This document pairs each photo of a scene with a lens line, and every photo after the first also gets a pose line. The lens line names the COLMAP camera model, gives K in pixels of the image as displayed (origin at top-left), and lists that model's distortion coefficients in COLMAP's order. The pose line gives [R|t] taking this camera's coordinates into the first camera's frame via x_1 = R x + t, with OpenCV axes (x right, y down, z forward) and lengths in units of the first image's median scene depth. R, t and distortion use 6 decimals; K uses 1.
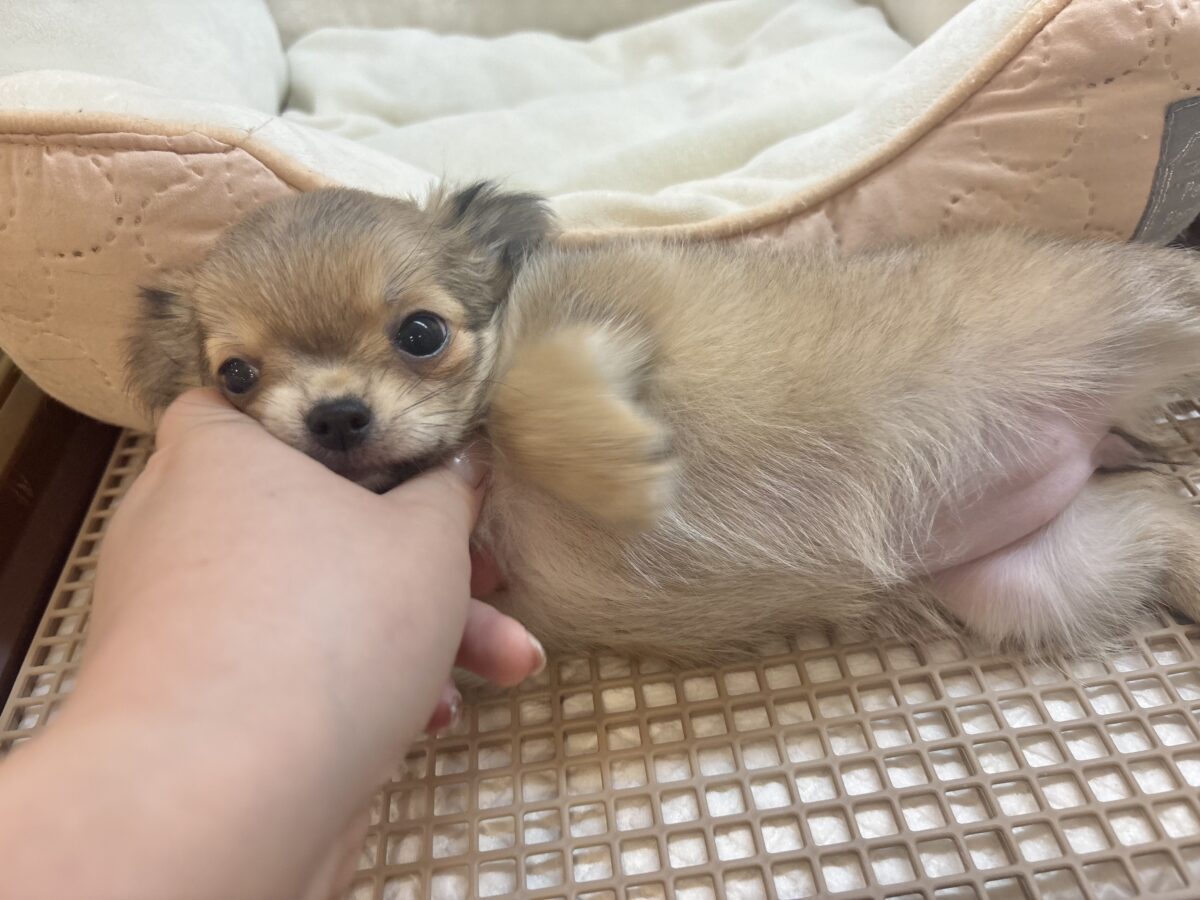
lens RADIAL K [[961.2, 0, 618.0], [0, 961.2, 464.1], [0, 0, 1]] dist [-0.001457, -0.028238]
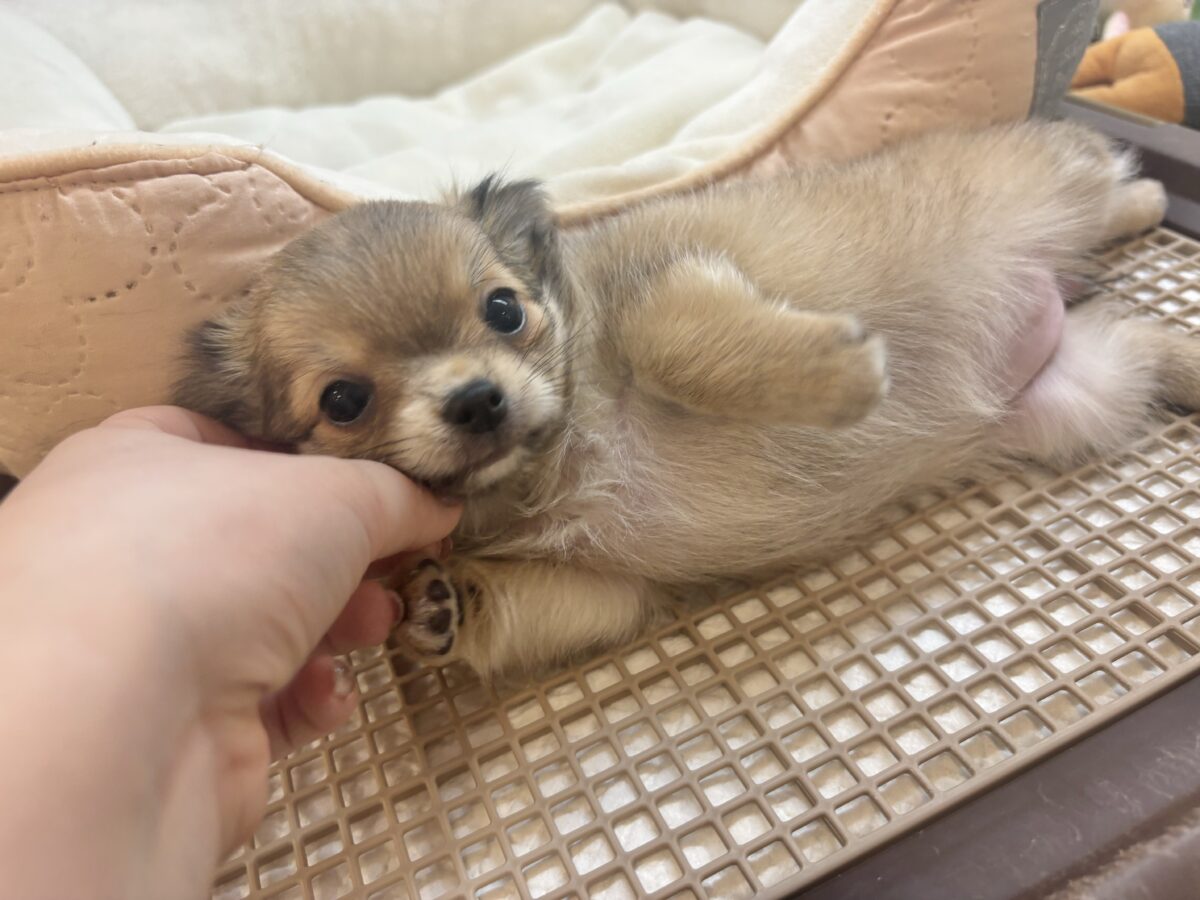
lens RADIAL K [[965.5, 0, 630.6], [0, 965.5, 448.4], [0, 0, 1]] dist [-0.004769, -0.011812]
pose [[0.949762, -0.233274, 0.208653, -0.303426], [0.253713, 0.964220, -0.076871, 0.127590], [-0.183255, 0.125947, 0.974964, -0.002579]]
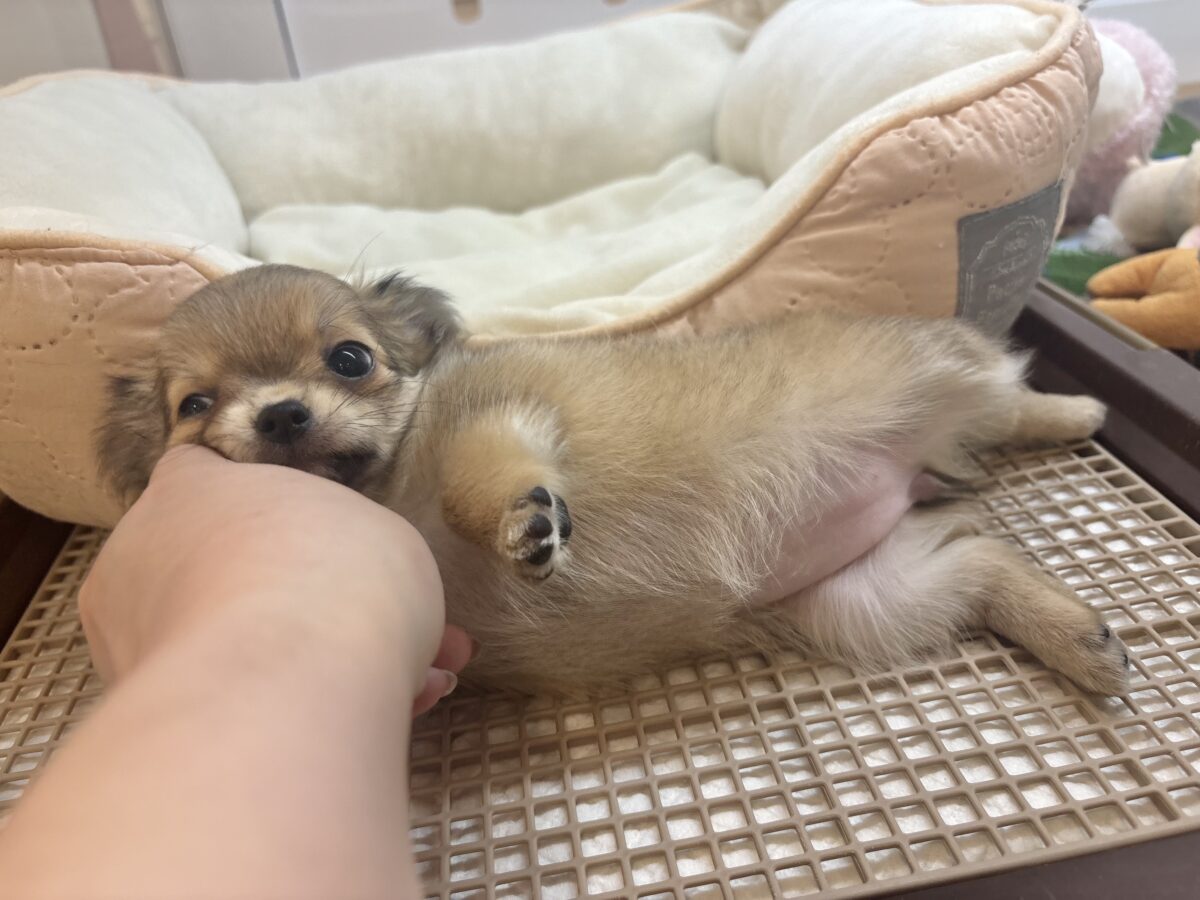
lens RADIAL K [[956.1, 0, 613.7], [0, 956.1, 454.6], [0, 0, 1]] dist [-0.012633, -0.001488]
pose [[0.999355, -0.023033, 0.027561, 0.105497], [0.028128, 0.979045, -0.201690, 0.162029], [-0.022338, 0.202335, 0.979062, -0.130017]]
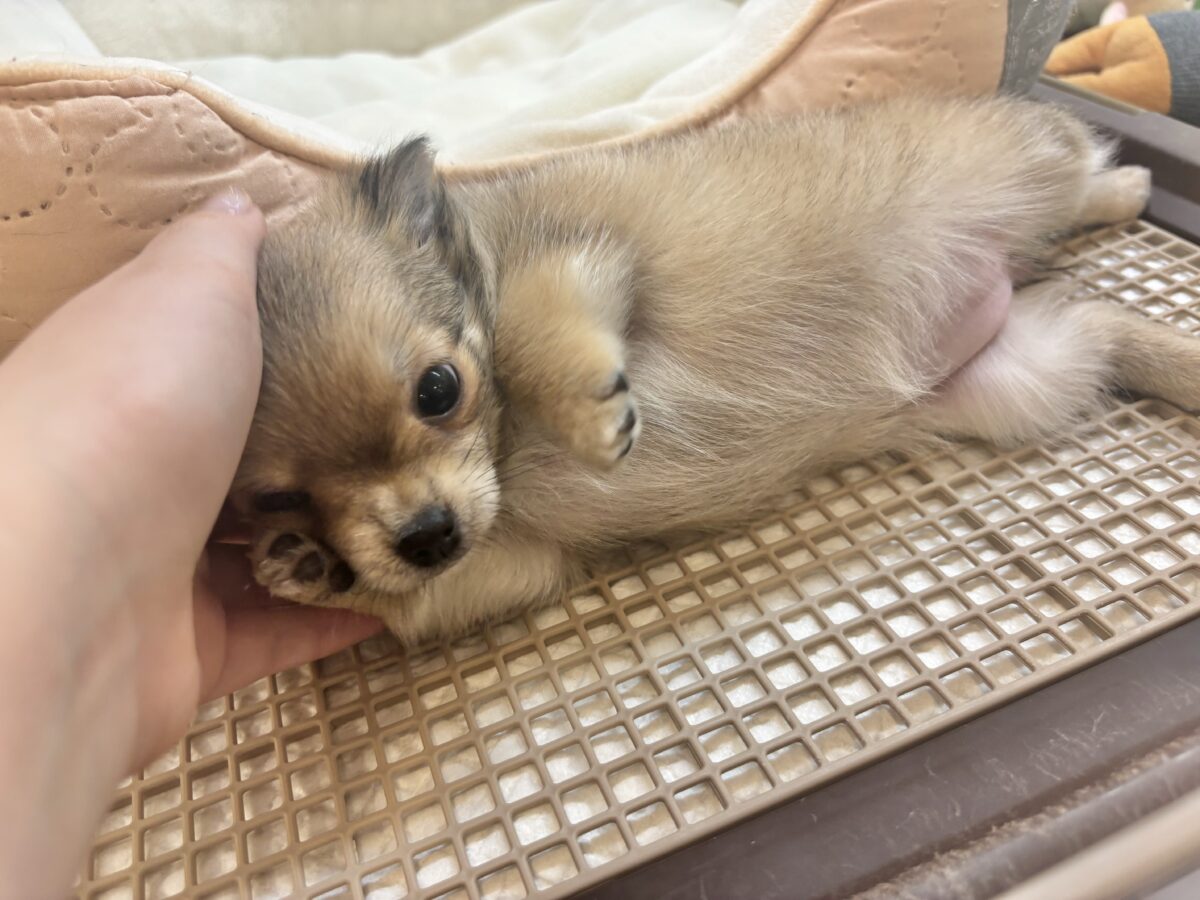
lens RADIAL K [[962.5, 0, 620.0], [0, 962.5, 452.4], [0, 0, 1]] dist [0.014255, -0.057188]
pose [[0.964087, -0.184359, 0.191174, -0.220683], [0.199517, 0.977857, -0.063164, 0.179258], [-0.175296, 0.099038, 0.979522, 0.004748]]
